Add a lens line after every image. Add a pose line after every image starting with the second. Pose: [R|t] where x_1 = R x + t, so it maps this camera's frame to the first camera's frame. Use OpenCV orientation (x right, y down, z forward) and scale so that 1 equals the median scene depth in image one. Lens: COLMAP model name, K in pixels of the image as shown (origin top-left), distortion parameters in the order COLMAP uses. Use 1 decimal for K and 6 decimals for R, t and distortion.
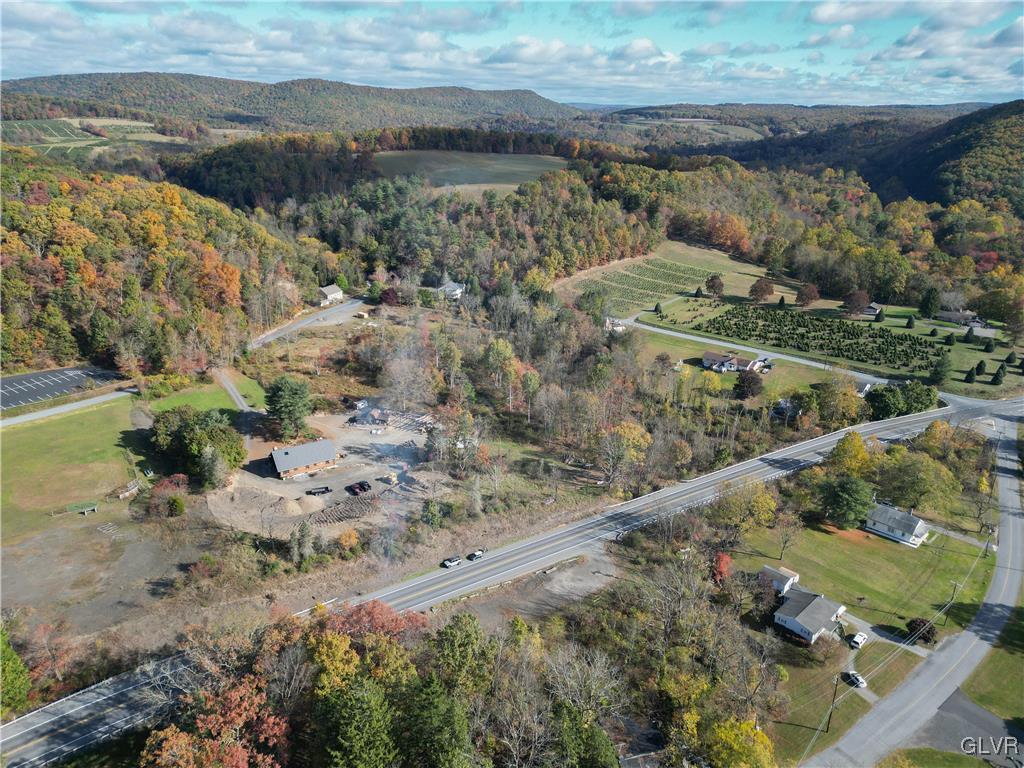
lens RADIAL K [[709.5, 0, 510.1], [0, 709.5, 385.9], [0, 0, 1]] dist [0.077300, -0.075162]
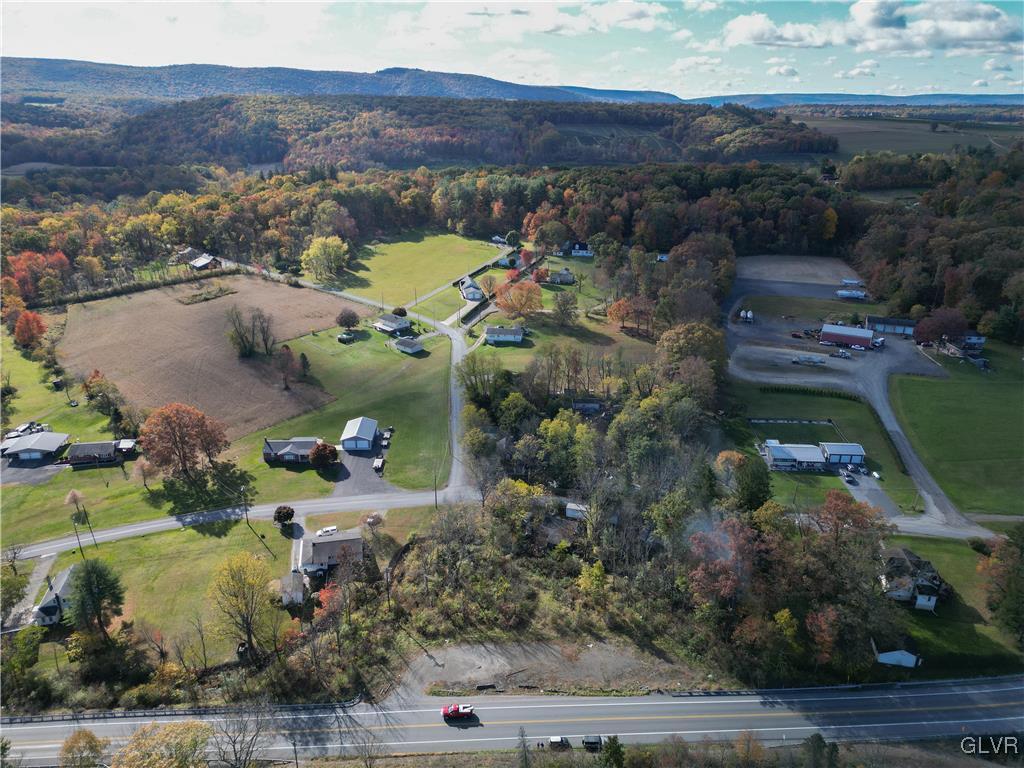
lens RADIAL K [[709.5, 0, 510.1], [0, 709.5, 385.9], [0, 0, 1]] dist [0.077300, -0.075162]
pose [[-0.851418, -0.216398, 0.477765, -0.196761], [0.161776, 0.758151, 0.631693, -0.352015], [-0.498915, 0.615125, -0.610495, 0.905516]]
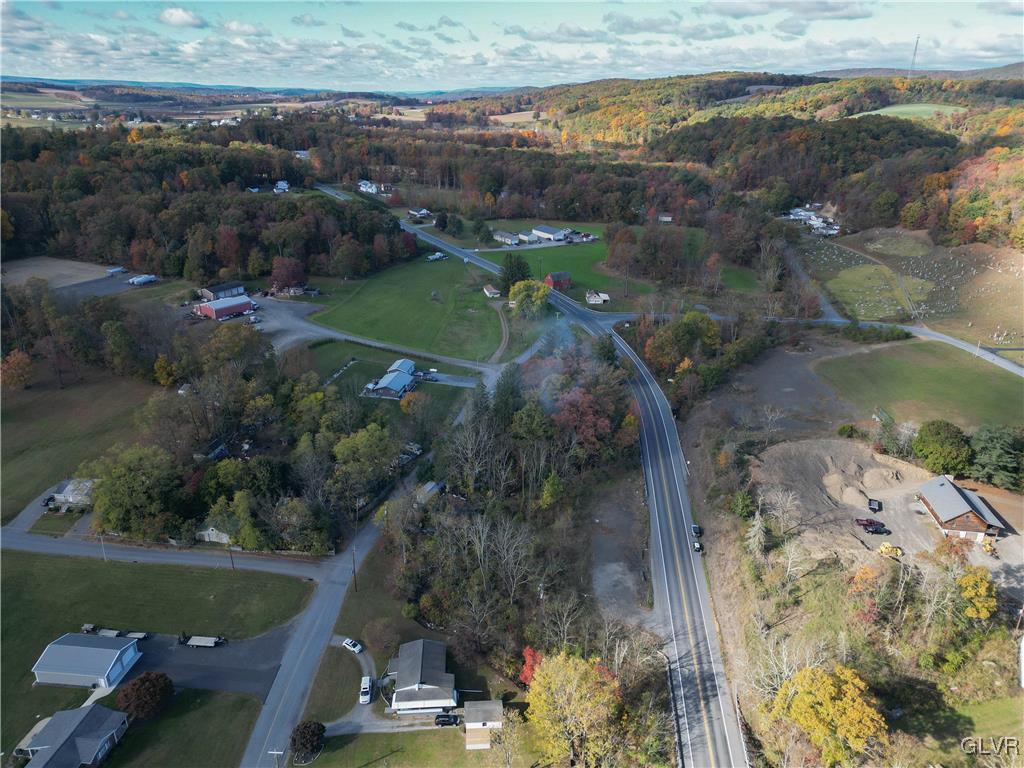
lens RADIAL K [[709.5, 0, 510.1], [0, 709.5, 385.9], [0, 0, 1]] dist [0.077300, -0.075162]
pose [[-0.647753, 0.271494, -0.711834, 0.565929], [-0.284509, 0.780547, 0.556598, -0.307621], [0.706732, 0.563061, -0.428359, 0.815942]]
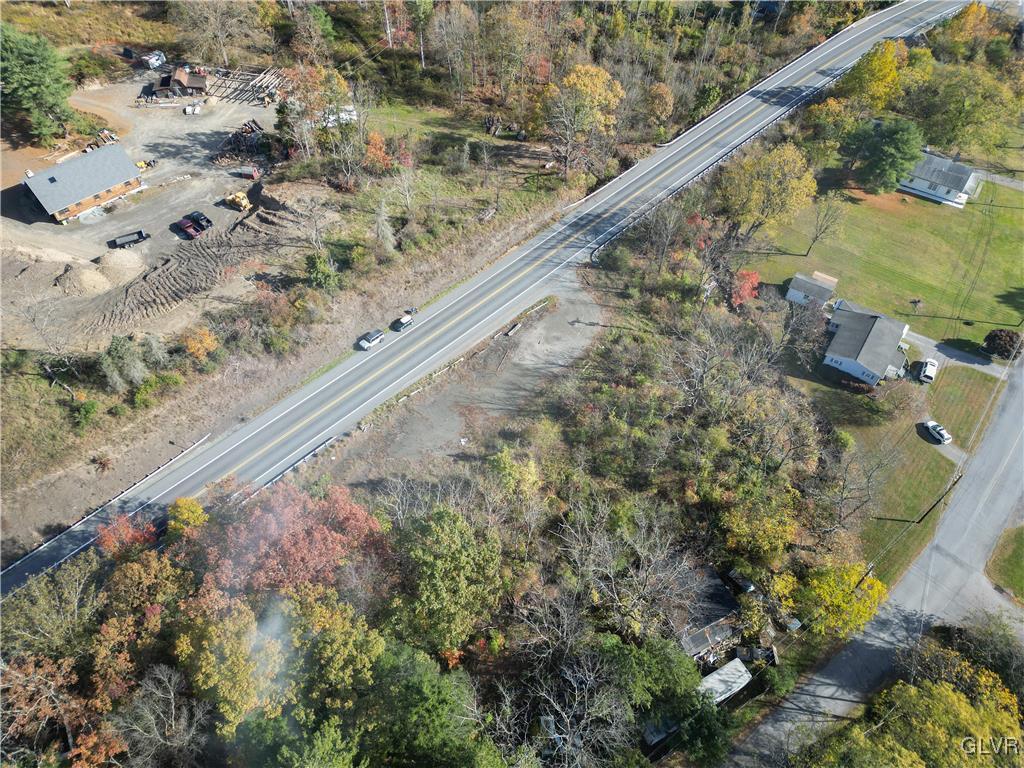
lens RADIAL K [[709.5, 0, 510.1], [0, 709.5, 385.9], [0, 0, 1]] dist [0.077300, -0.075162]
pose [[0.977942, -0.165159, 0.127873, -0.032340], [0.076074, 0.851778, 0.518351, -0.040817], [-0.194530, -0.497189, 0.845554, 0.271948]]
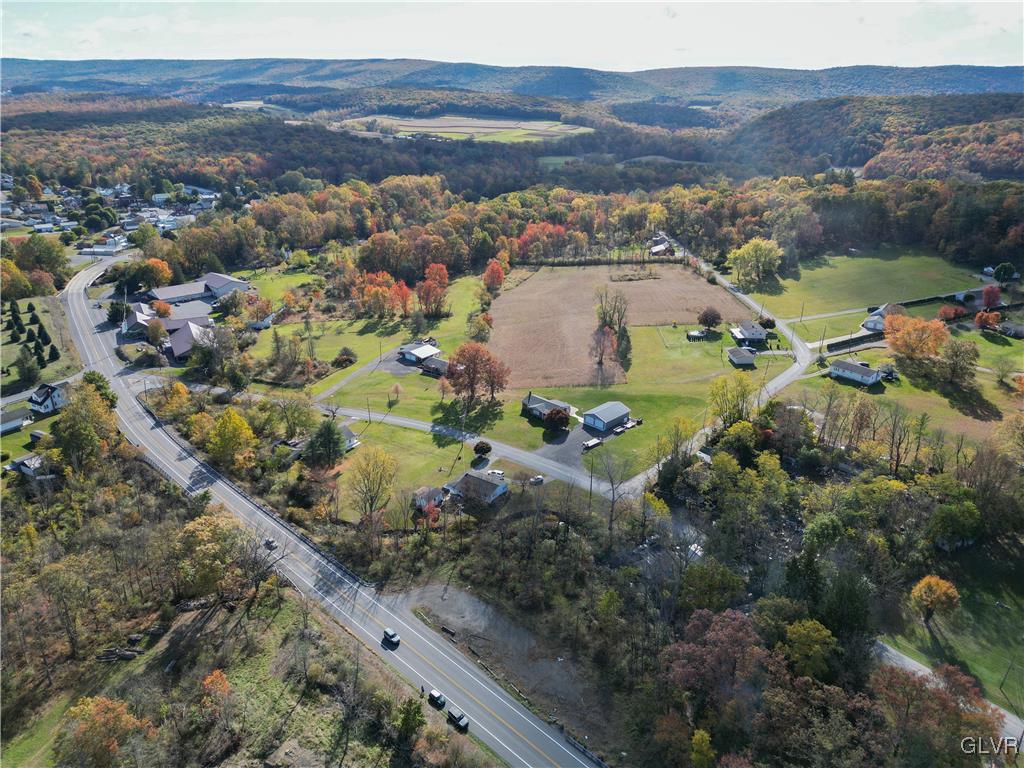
lens RADIAL K [[709.5, 0, 510.1], [0, 709.5, 385.9], [0, 0, 1]] dist [0.077300, -0.075162]
pose [[-0.204592, -0.384543, 0.900149, -0.447637], [0.329102, 0.839044, 0.433239, -0.244339], [-0.921864, 0.384878, -0.045108, 0.611629]]
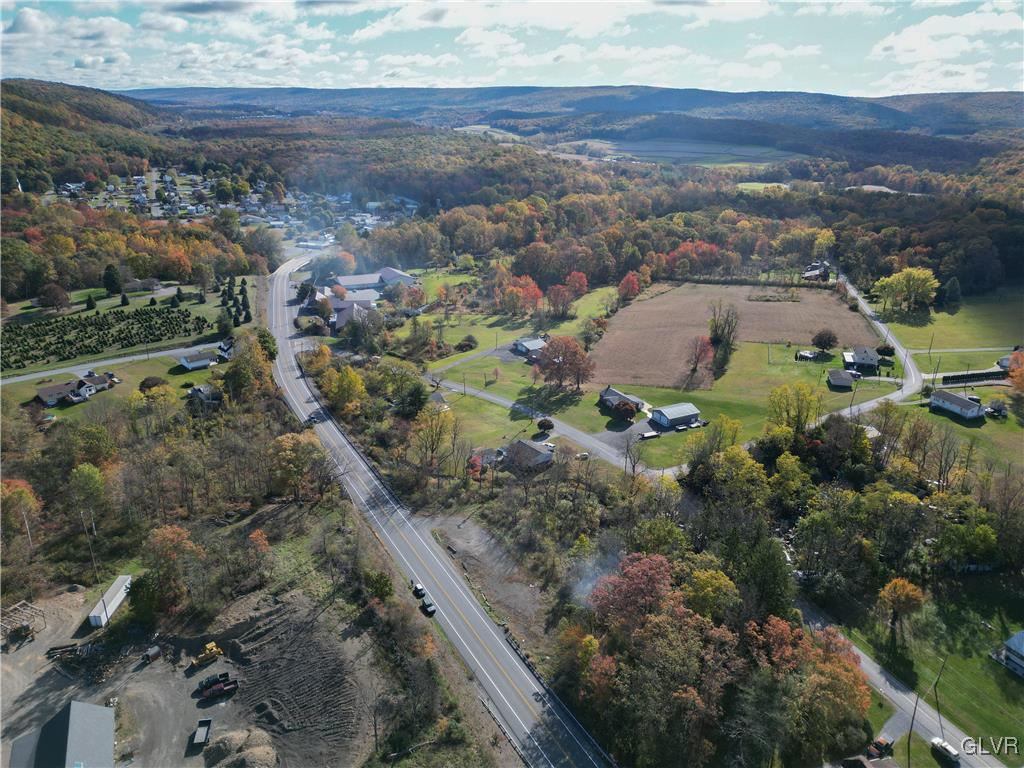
lens RADIAL K [[709.5, 0, 510.1], [0, 709.5, 385.9], [0, 0, 1]] dist [0.077300, -0.075162]
pose [[0.087287, -0.363206, 0.927611, -0.582360], [0.328245, 0.889650, 0.317454, -0.183140], [-0.940551, 0.276774, 0.196876, 0.463876]]
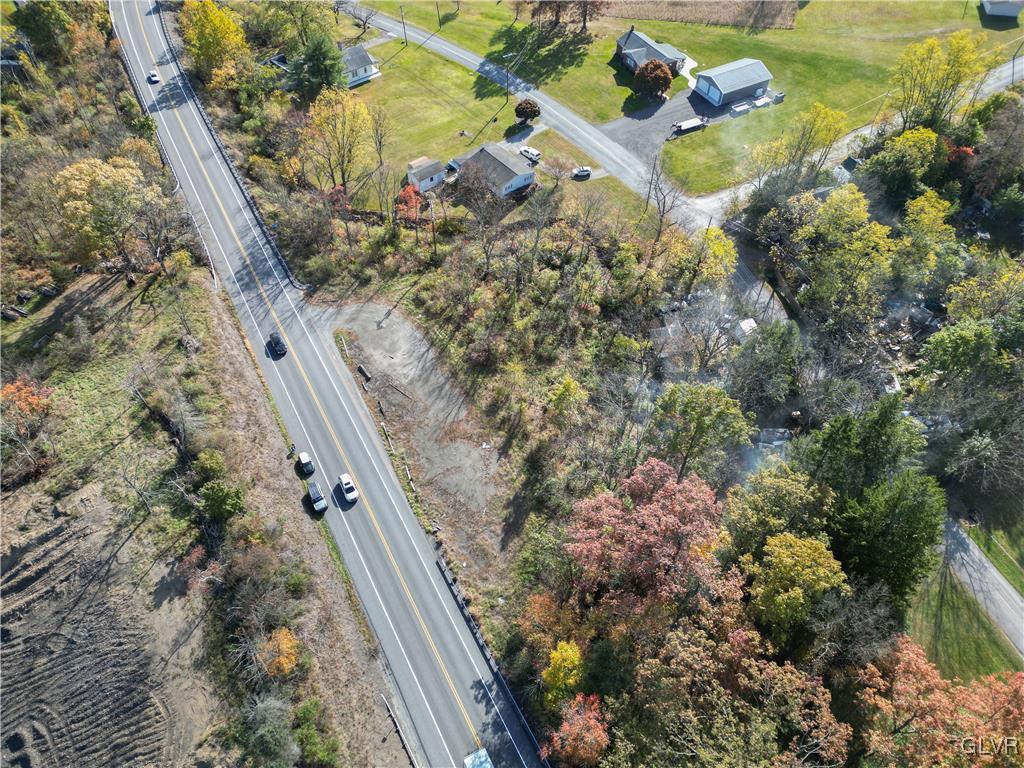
lens RADIAL K [[709.5, 0, 510.1], [0, 709.5, 385.9], [0, 0, 1]] dist [0.077300, -0.075162]
pose [[0.088566, -0.785641, 0.612311, -0.248054], [0.342514, 0.601261, 0.721921, -0.118529], [-0.935329, 0.145787, 0.322344, 0.472738]]
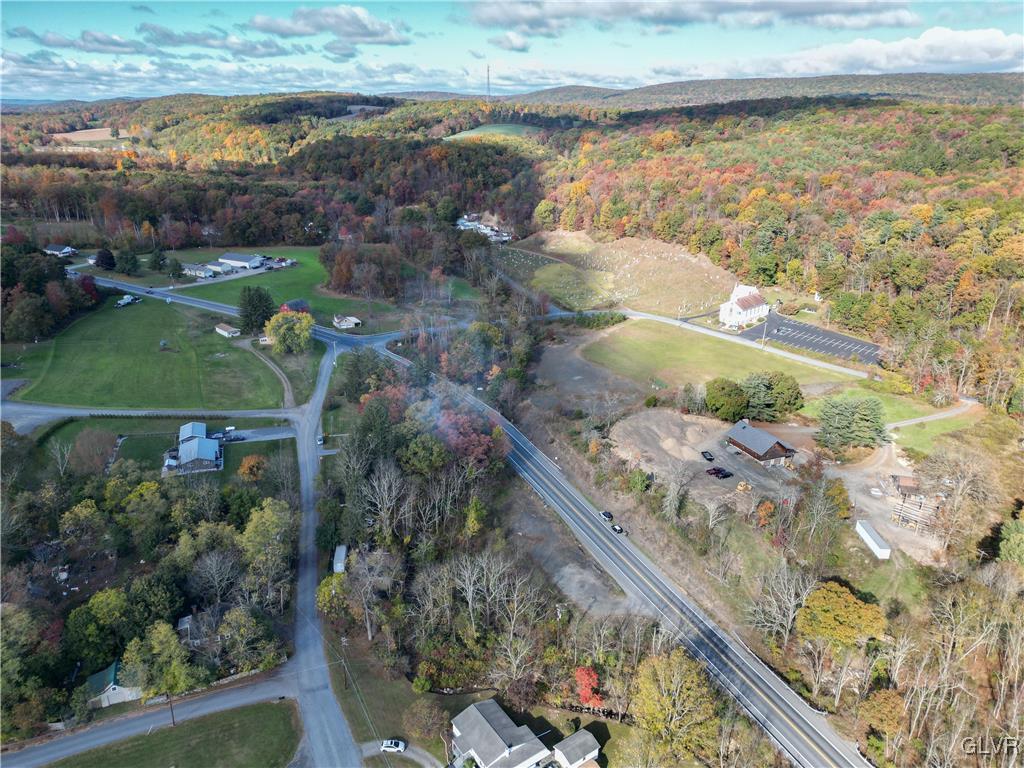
lens RADIAL K [[709.5, 0, 510.1], [0, 709.5, 385.9], [0, 0, 1]] dist [0.077300, -0.075162]
pose [[-0.157944, 0.334596, -0.929031, 0.667113], [-0.362082, 0.855682, 0.369737, -0.212125], [0.918667, 0.394784, -0.013999, 0.568939]]
